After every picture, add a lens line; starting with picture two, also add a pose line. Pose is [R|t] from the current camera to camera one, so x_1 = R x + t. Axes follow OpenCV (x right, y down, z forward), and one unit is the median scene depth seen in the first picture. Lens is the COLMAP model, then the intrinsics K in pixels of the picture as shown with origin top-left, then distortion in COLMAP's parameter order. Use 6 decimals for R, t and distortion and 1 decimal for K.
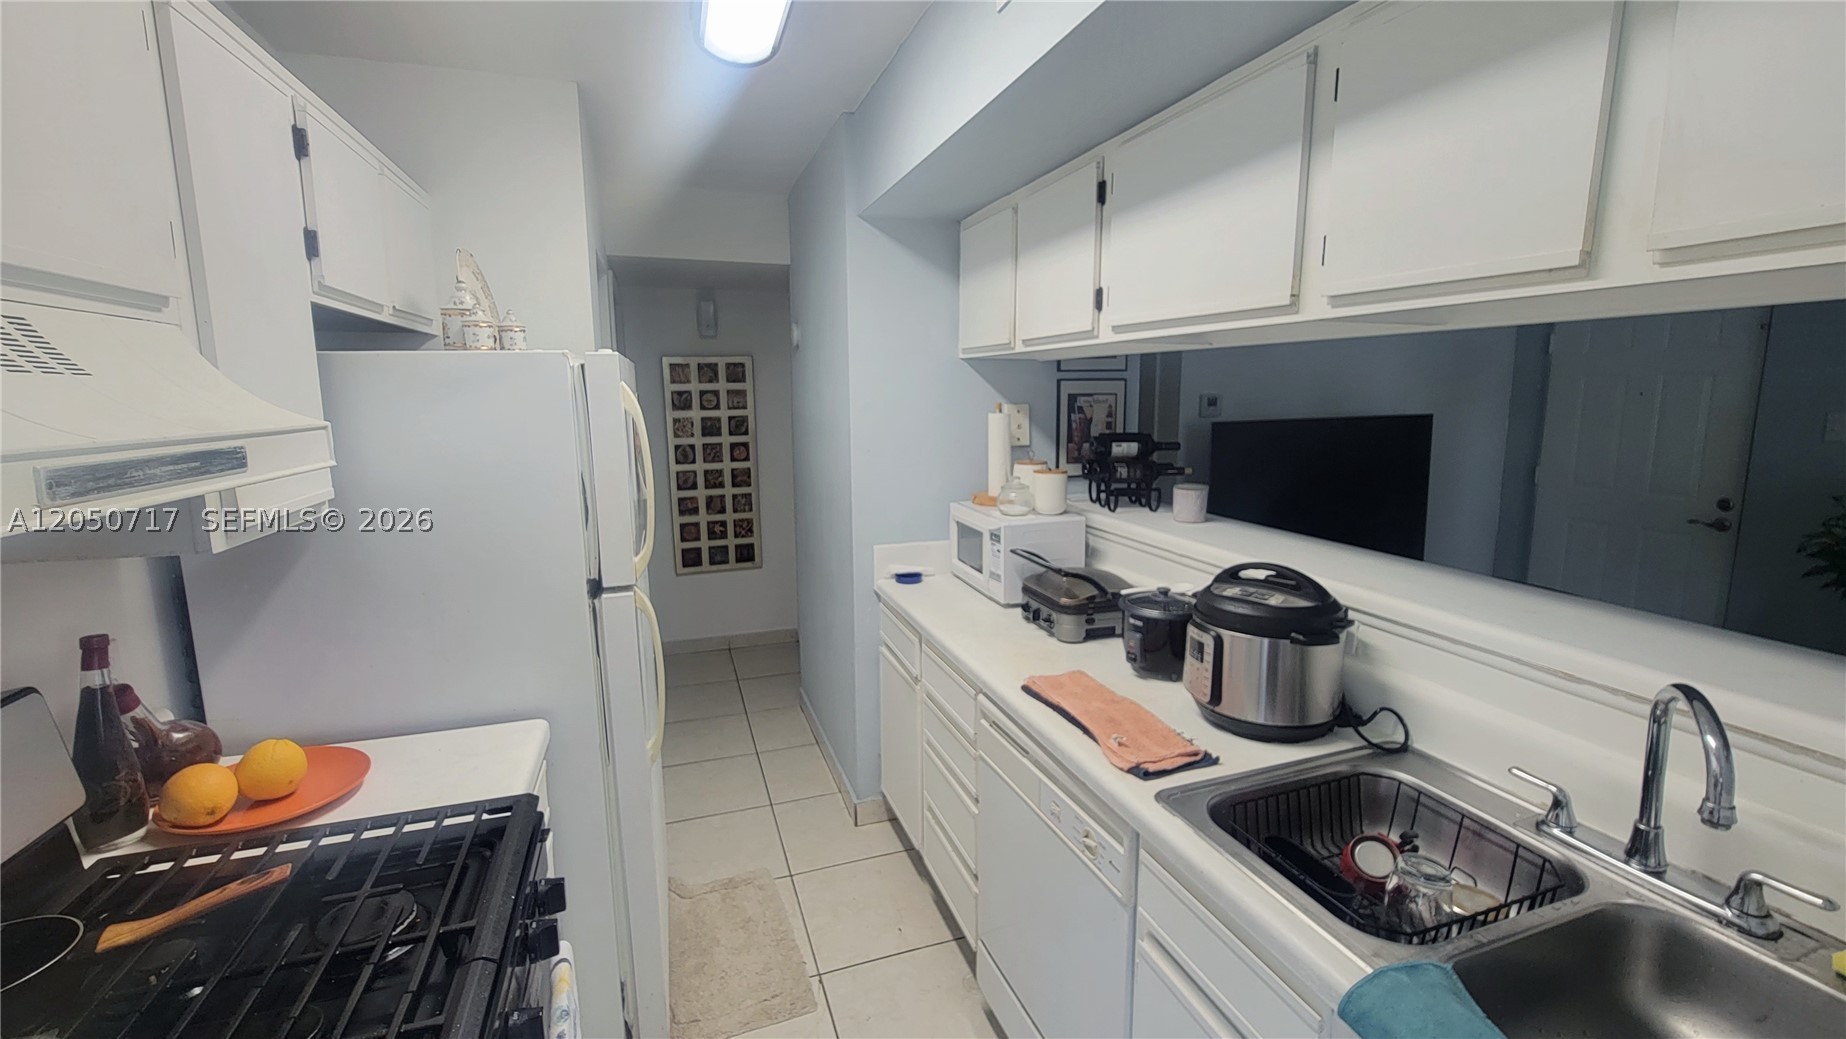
lens RADIAL K [[769.3, 0, 935.4], [0, 769.3, 500.3], [0, 0, 1]] dist [-0.003307, 0.003483]
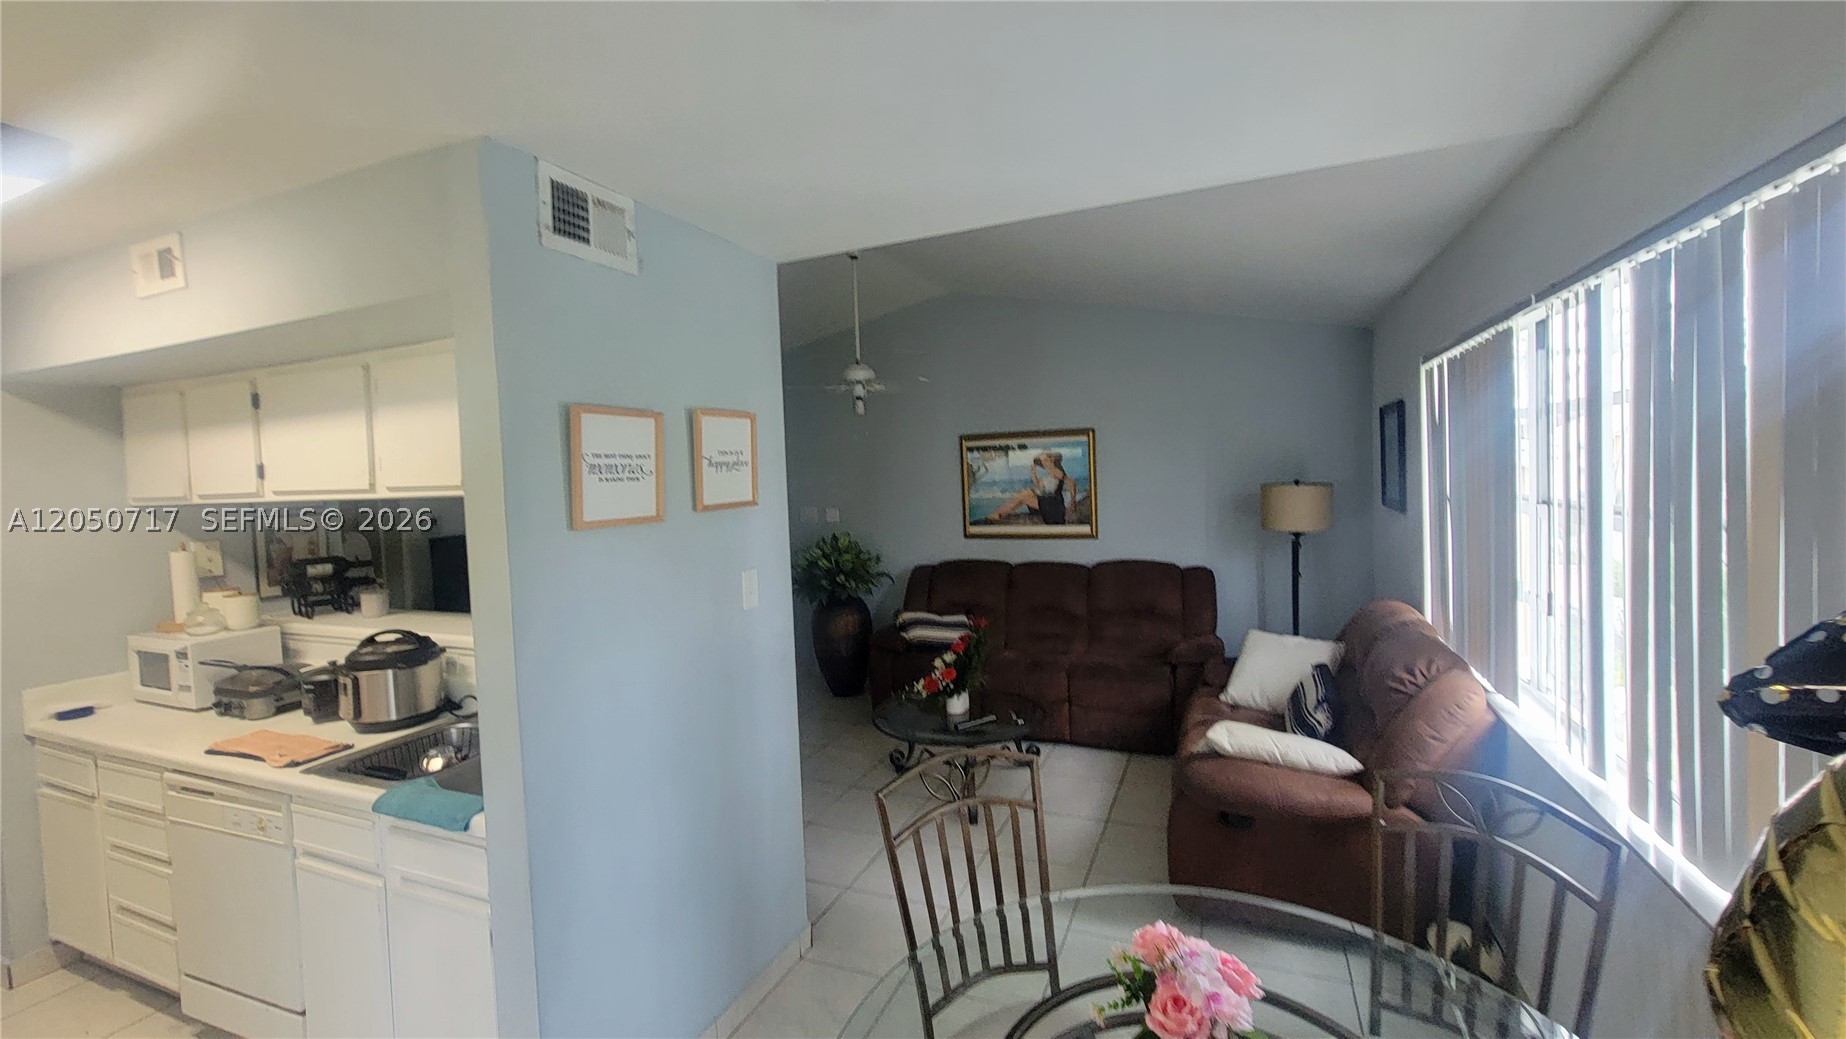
lens RADIAL K [[769.3, 0, 935.4], [0, 769.3, 500.3], [0, 0, 1]] dist [-0.003307, 0.003483]
pose [[0.681843, -0.050825, 0.729731, 0.013097], [0.140508, 0.988107, -0.062467, 0.042479], [-0.717878, 0.145126, 0.680875, -0.613327]]
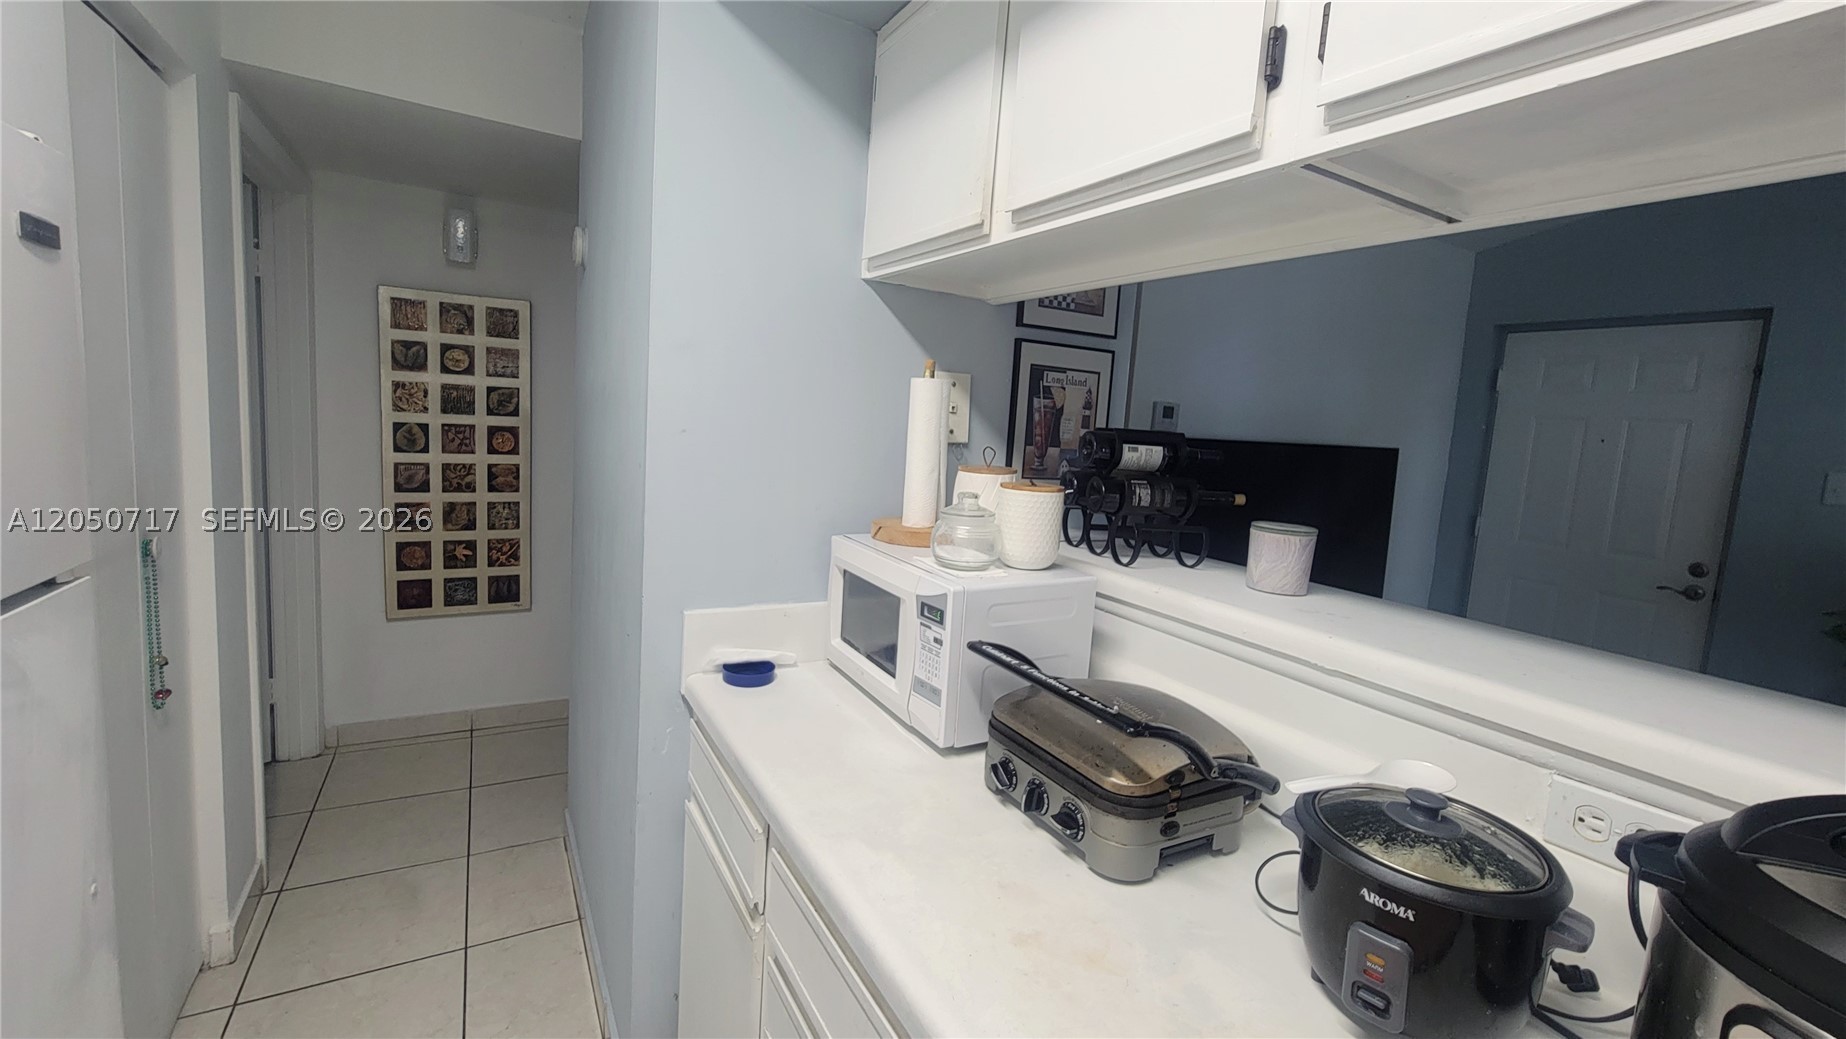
lens RADIAL K [[752.2, 0, 919.0], [0, 752.2, 502.3], [0, 0, 1]] dist [-0.002783, 0.000292]
pose [[0.981940, 0.050344, 0.182369, -0.019485], [-0.045342, 0.998475, -0.031497, -0.006299], [-0.183676, 0.022660, 0.982726, 0.451659]]
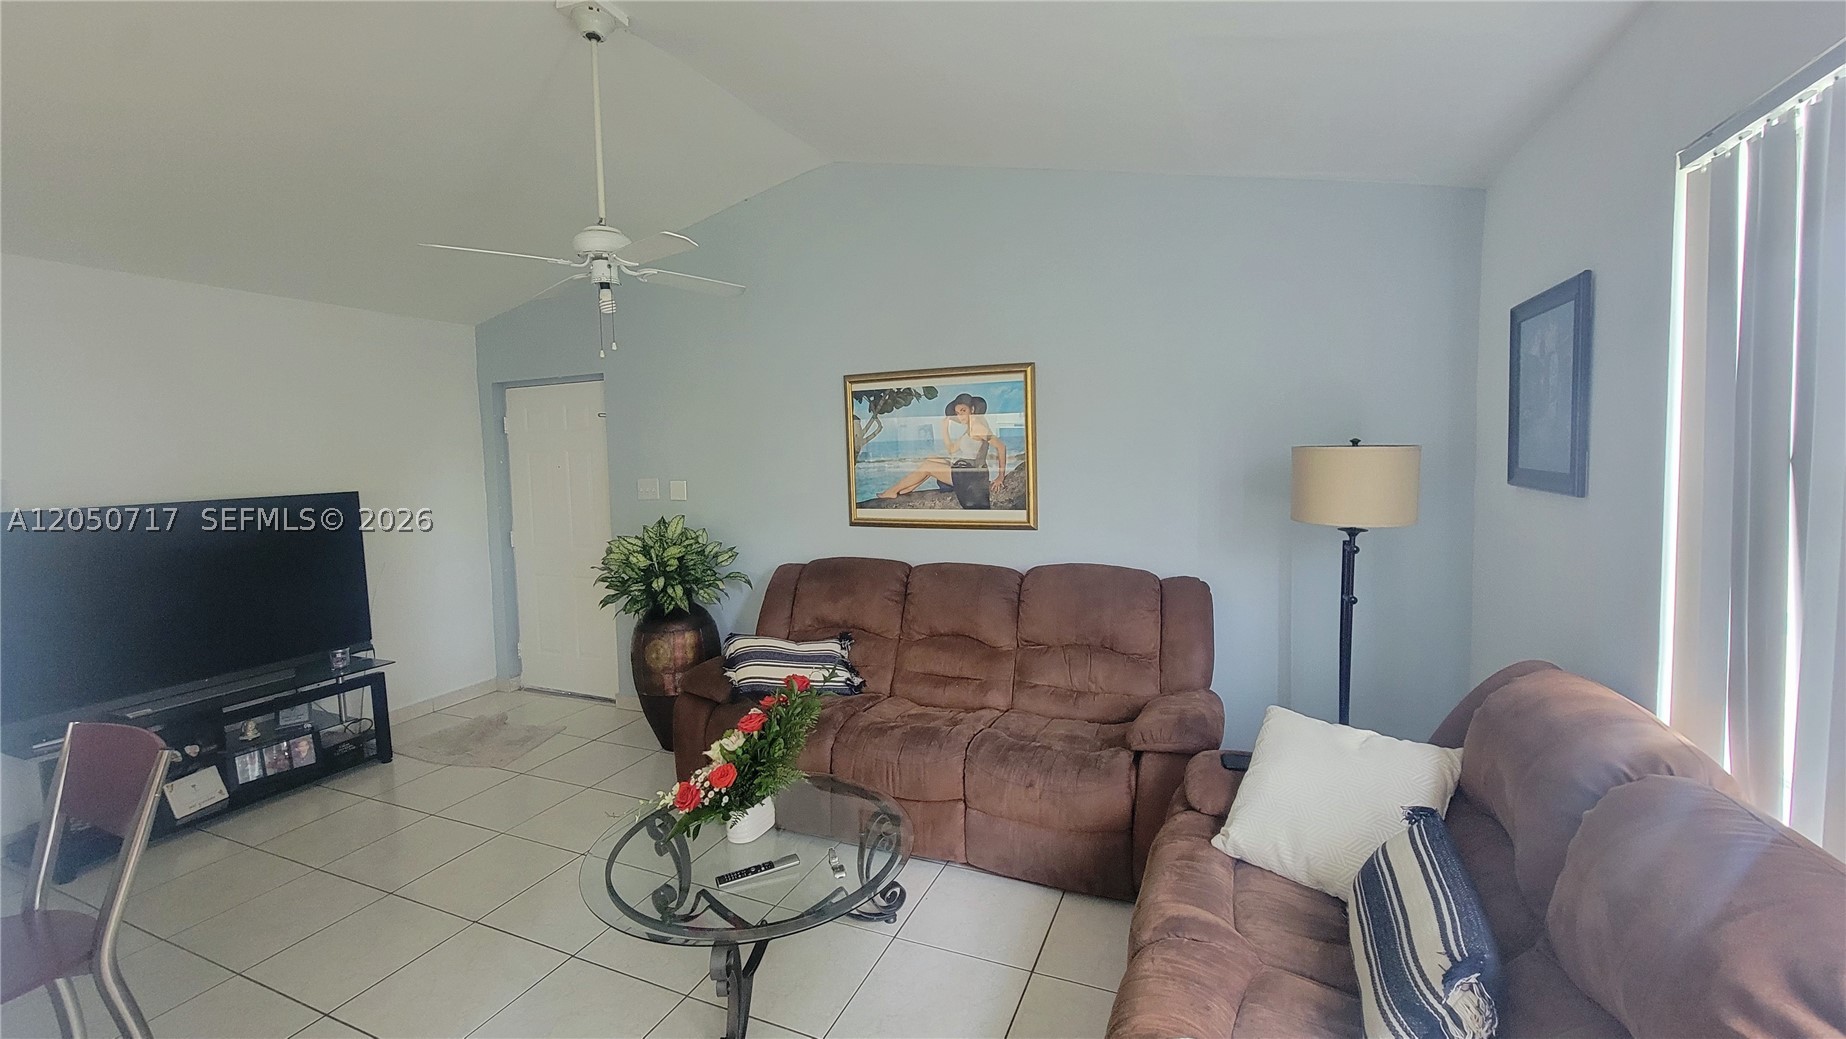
lens RADIAL K [[752.3, 0, 939.4], [0, 752.3, 504.5], [0, 0, 1]] dist [-0.001205, 0.000082]
pose [[0.687451, -0.061623, 0.723611, 0.657848], [0.124294, 0.991675, -0.033632, 0.052599], [-0.715515, 0.113061, 0.689388, -0.338999]]
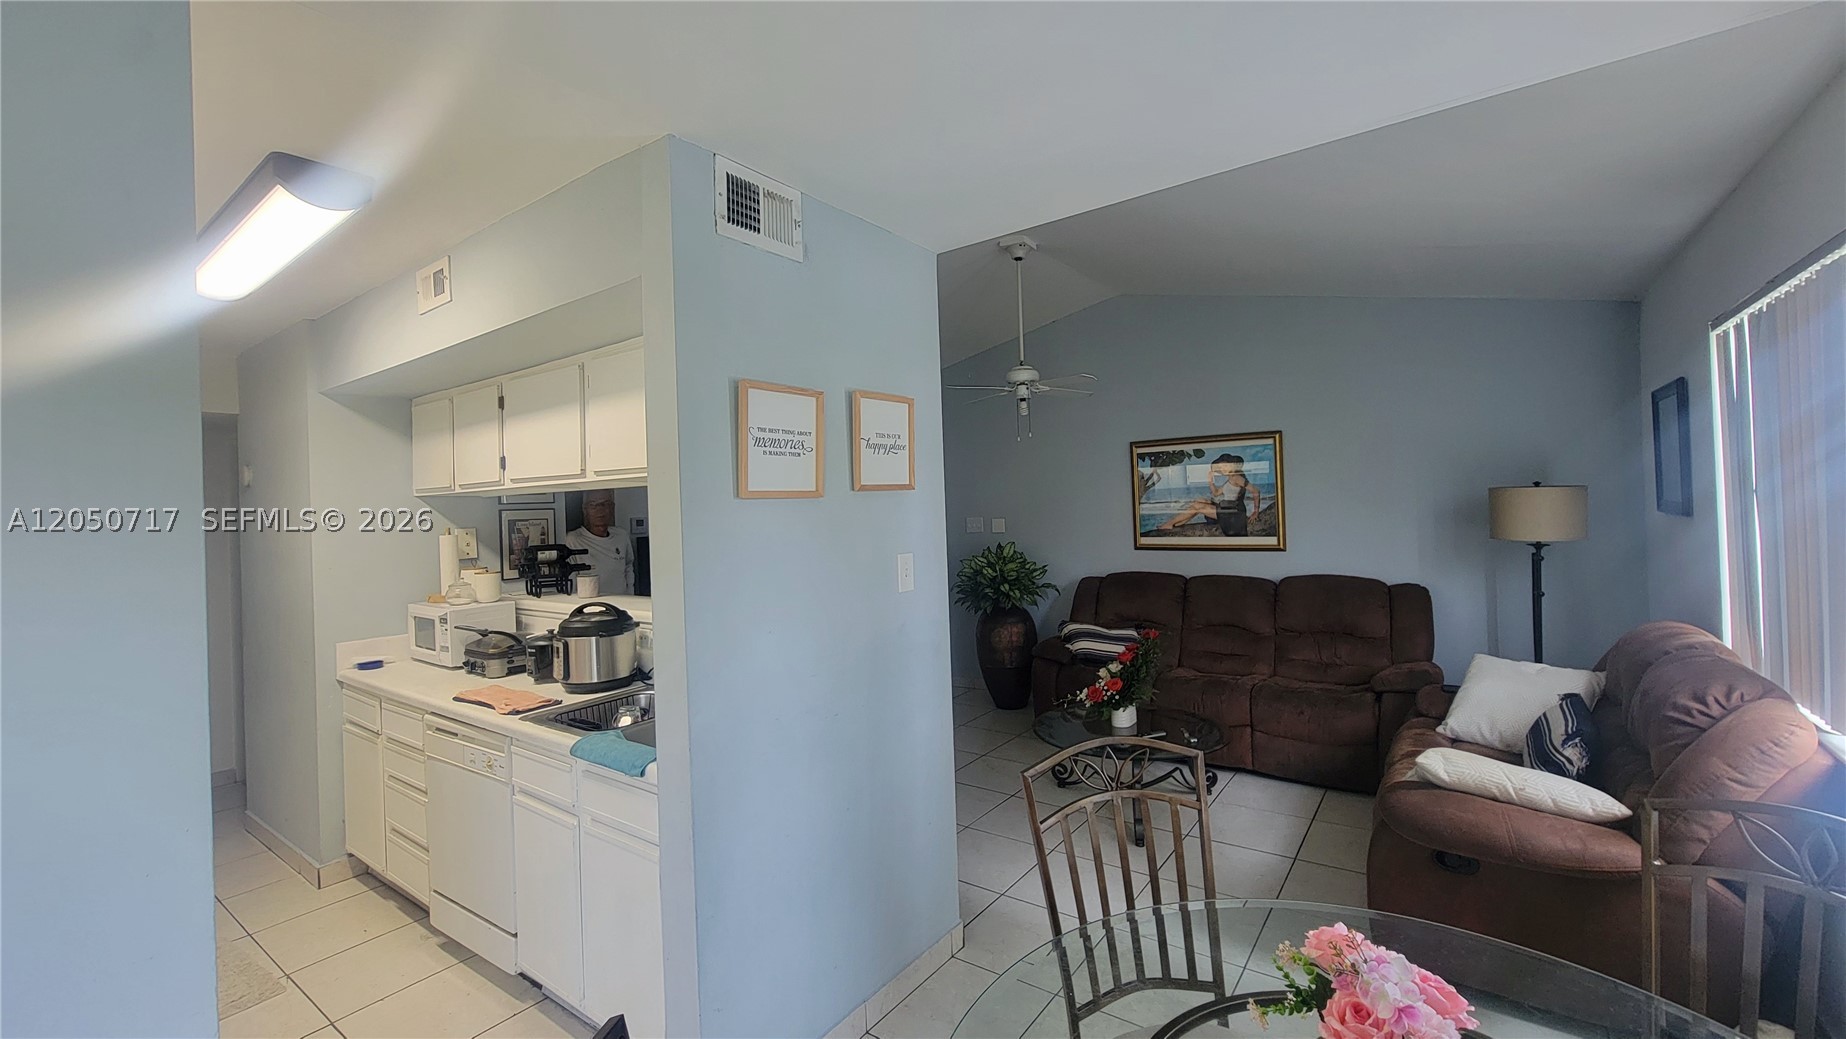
lens RADIAL K [[769.8, 0, 924.4], [0, 769.8, 500.6], [0, 0, 1]] dist [-0.000742, 0.000621]
pose [[0.835707, -0.019964, 0.548813, 0.038499], [0.108275, 0.985713, -0.129019, 0.095138], [-0.538397, 0.167245, 0.825929, -0.606320]]
